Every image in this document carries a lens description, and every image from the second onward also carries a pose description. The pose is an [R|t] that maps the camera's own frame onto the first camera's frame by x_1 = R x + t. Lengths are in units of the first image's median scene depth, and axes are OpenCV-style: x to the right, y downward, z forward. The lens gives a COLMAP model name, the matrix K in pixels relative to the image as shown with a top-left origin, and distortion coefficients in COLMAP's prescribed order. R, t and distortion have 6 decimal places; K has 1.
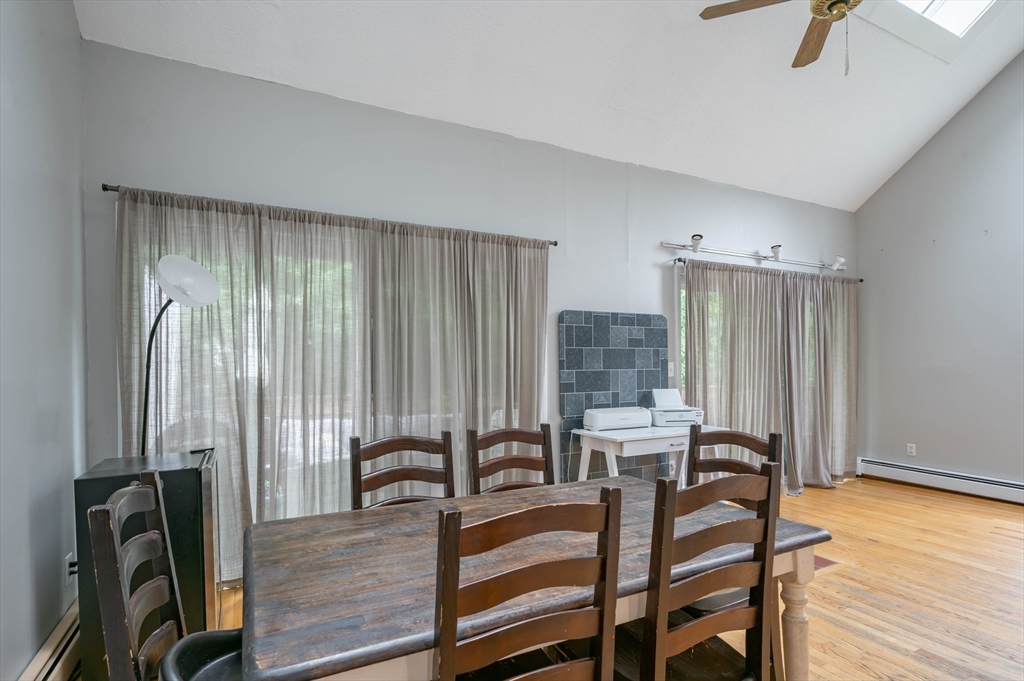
lens RADIAL K [[495.3, 0, 541.3], [0, 495.3, 370.6], [0, 0, 1]] dist [0.000278, 0.000788]
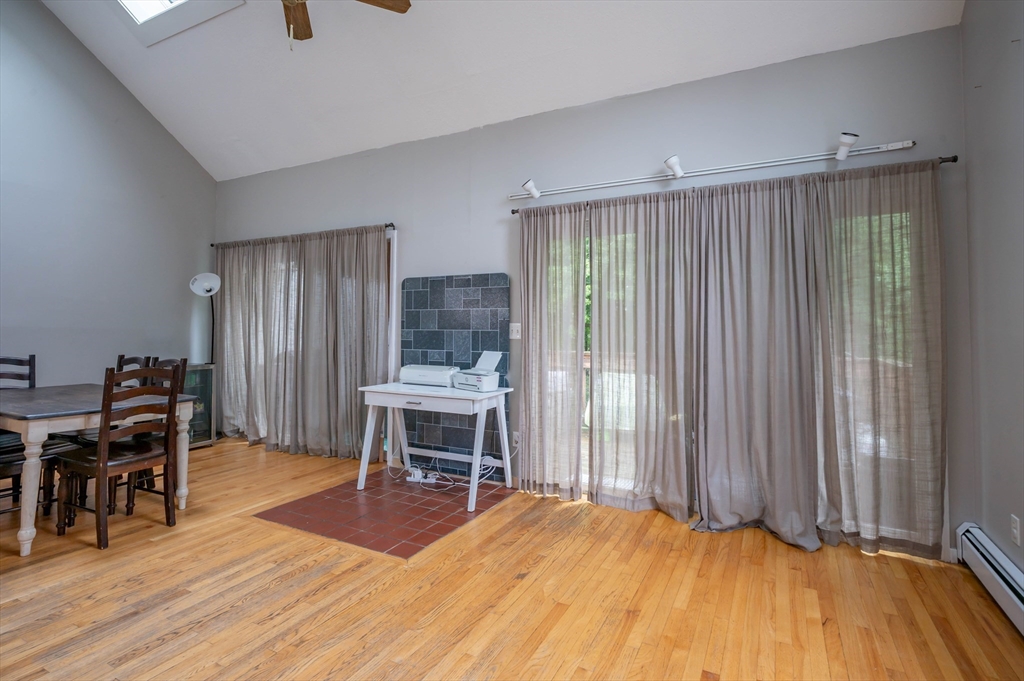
lens RADIAL K [[492.7, 0, 528.3], [0, 492.7, 309.8], [0, 0, 1]] dist [-0.001372, 0.000278]
pose [[0.586275, -0.016611, -0.809942, 1.125052], [-0.016946, 0.999320, -0.032761, -0.013465], [0.809935, 0.032932, 0.585594, 0.535442]]
